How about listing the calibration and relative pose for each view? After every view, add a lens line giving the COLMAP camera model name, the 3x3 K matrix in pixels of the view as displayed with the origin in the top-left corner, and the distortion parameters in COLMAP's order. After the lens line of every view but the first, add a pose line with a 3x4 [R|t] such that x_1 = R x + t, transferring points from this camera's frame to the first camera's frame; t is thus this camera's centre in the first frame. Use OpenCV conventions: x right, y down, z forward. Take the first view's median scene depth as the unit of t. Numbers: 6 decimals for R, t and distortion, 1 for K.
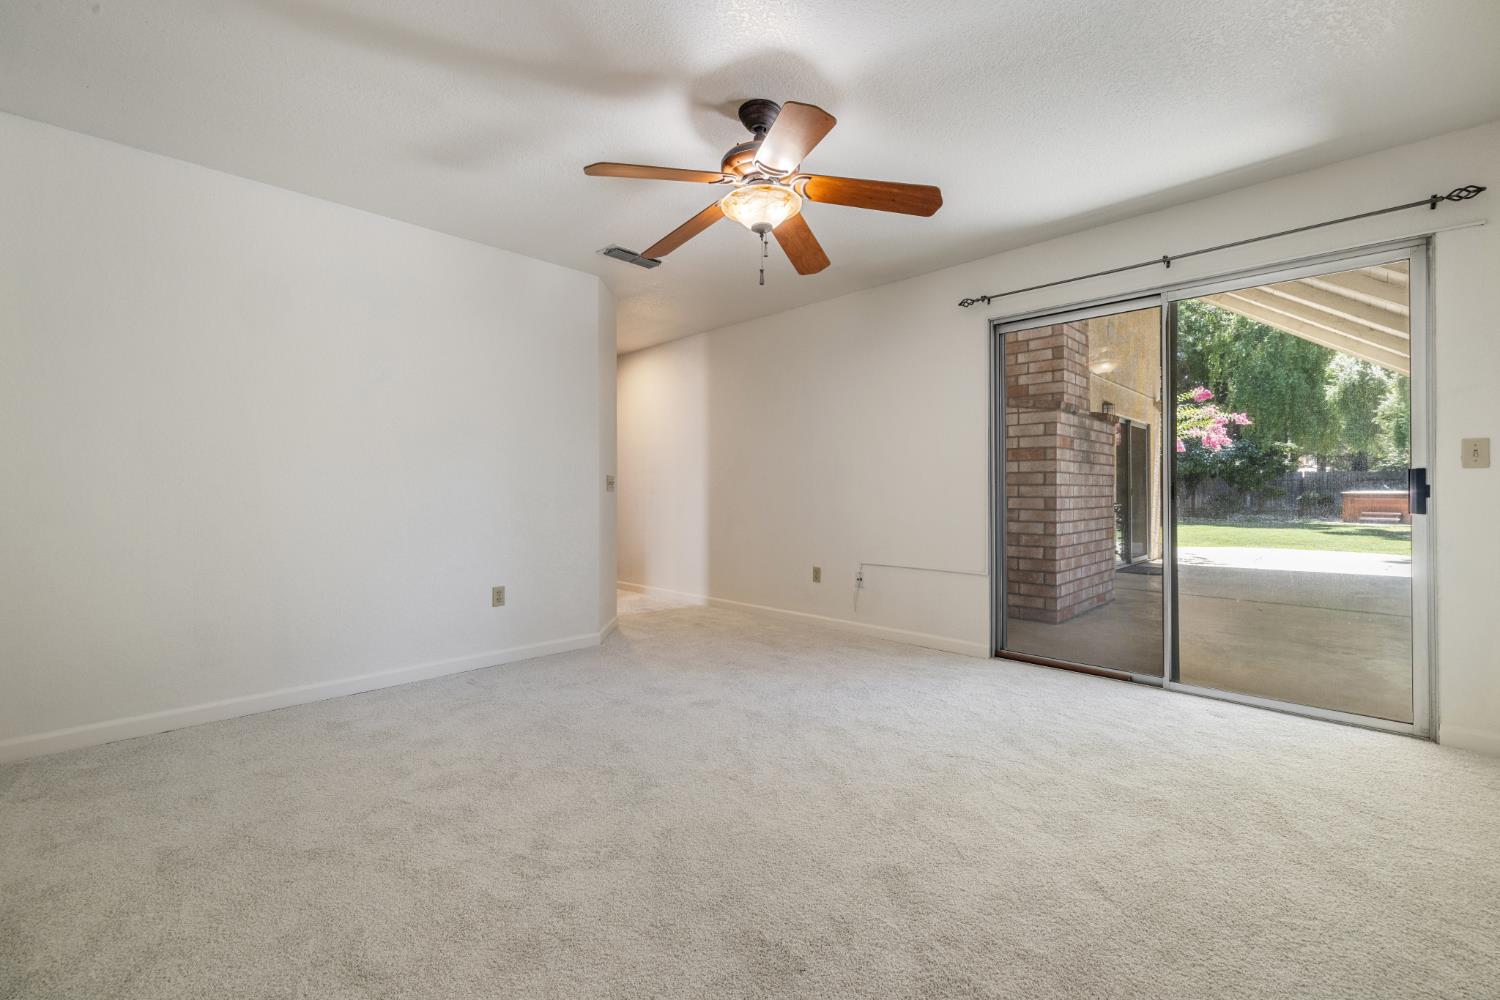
lens RADIAL K [[630.8, 0, 748.7], [0, 630.8, 494.2], [0, 0, 1]] dist [0.006123, -0.000660]
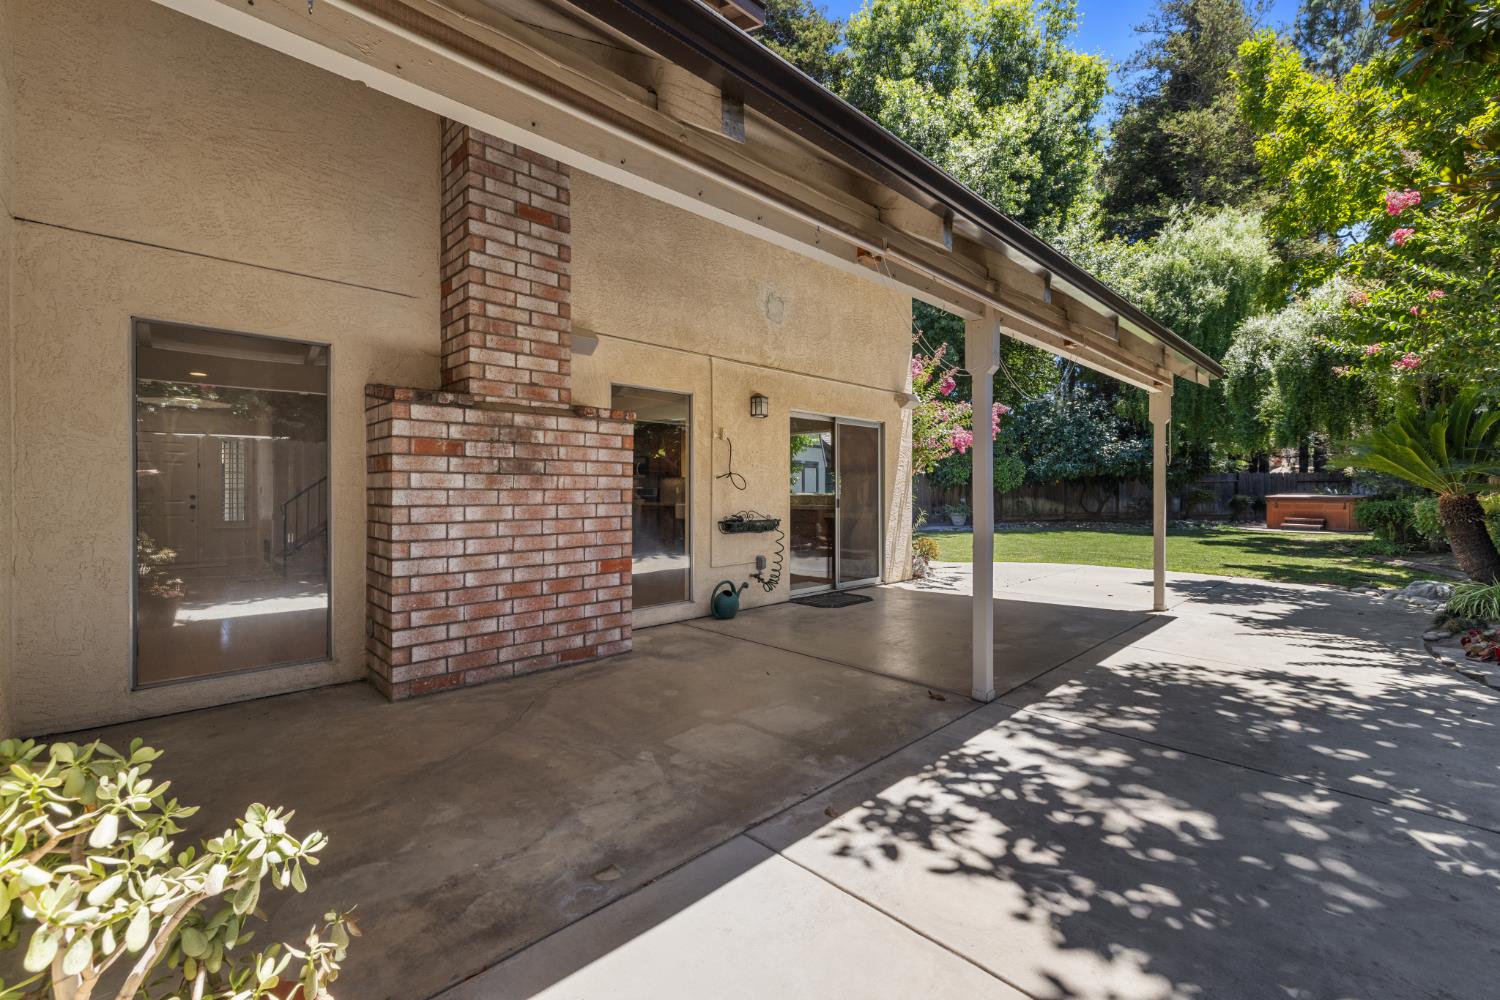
lens RADIAL K [[630.8, 0, 752.8], [0, 630.8, 495.3], [0, 0, 1]] dist [0.006123, -0.000660]
pose [[0.999800, -0.003338, -0.019700, 0.298649], [0.003317, 0.999994, -0.001076, -0.008261], [0.019704, 0.001010, 0.999805, 0.097405]]
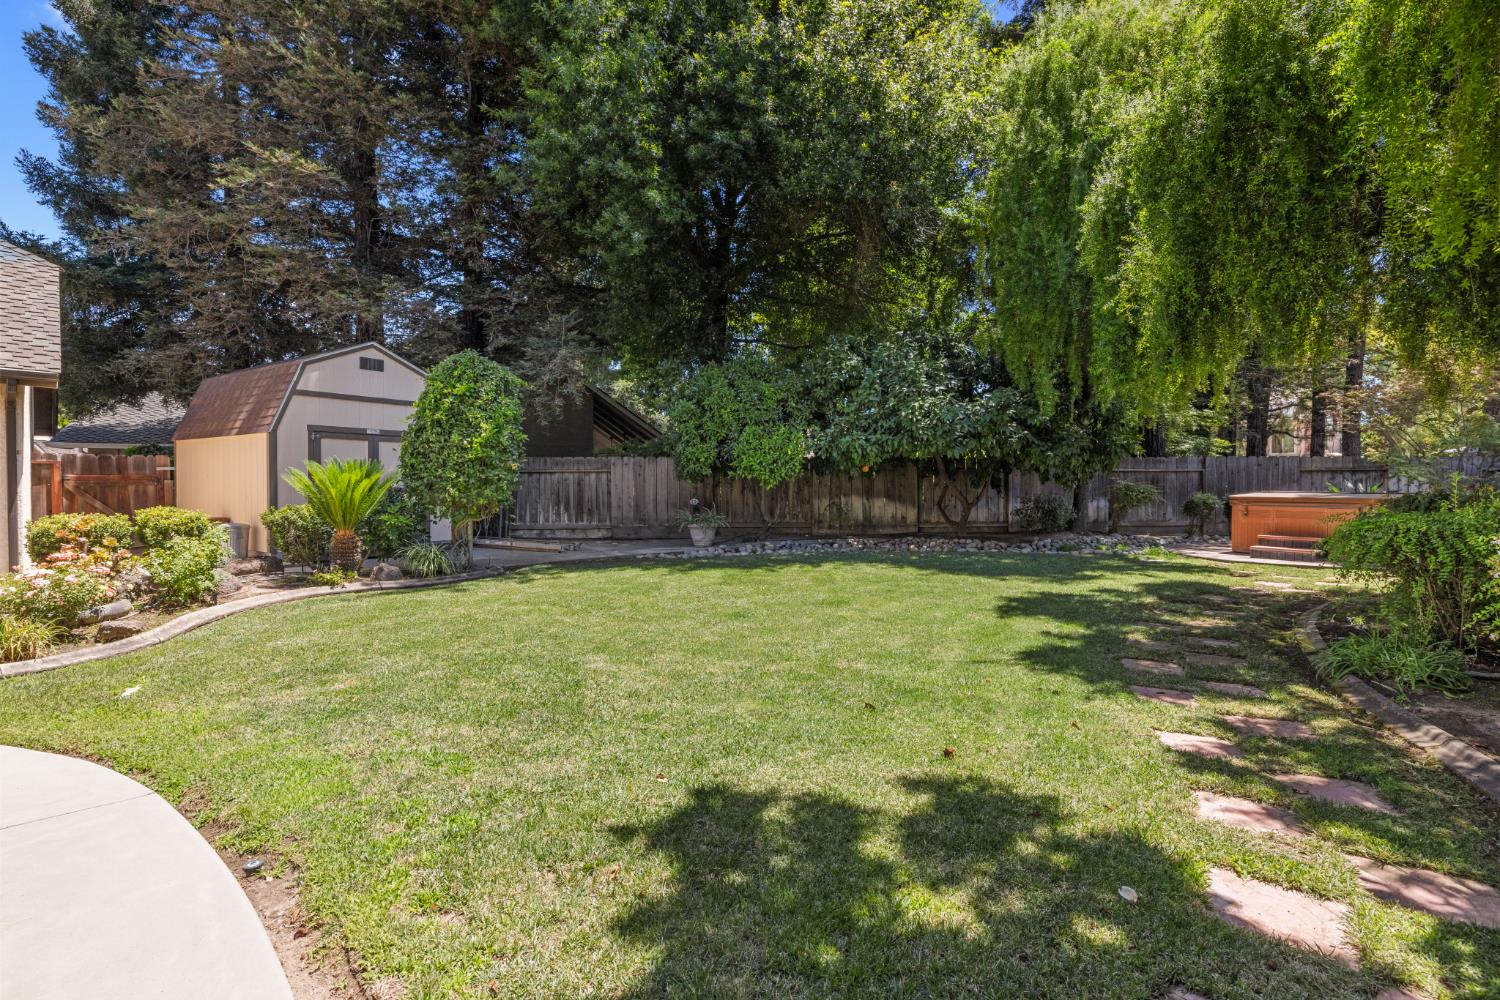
lens RADIAL K [[711.5, 0, 748.6], [0, 711.5, 500.0], [0, 0, 1]] dist [-0.002787, -0.000353]
pose [[0.999745, -0.004759, -0.022081, 0.794998], [0.005001, 0.999928, 0.010945, -0.010051], [0.022027, -0.011052, 0.999696, 0.593106]]
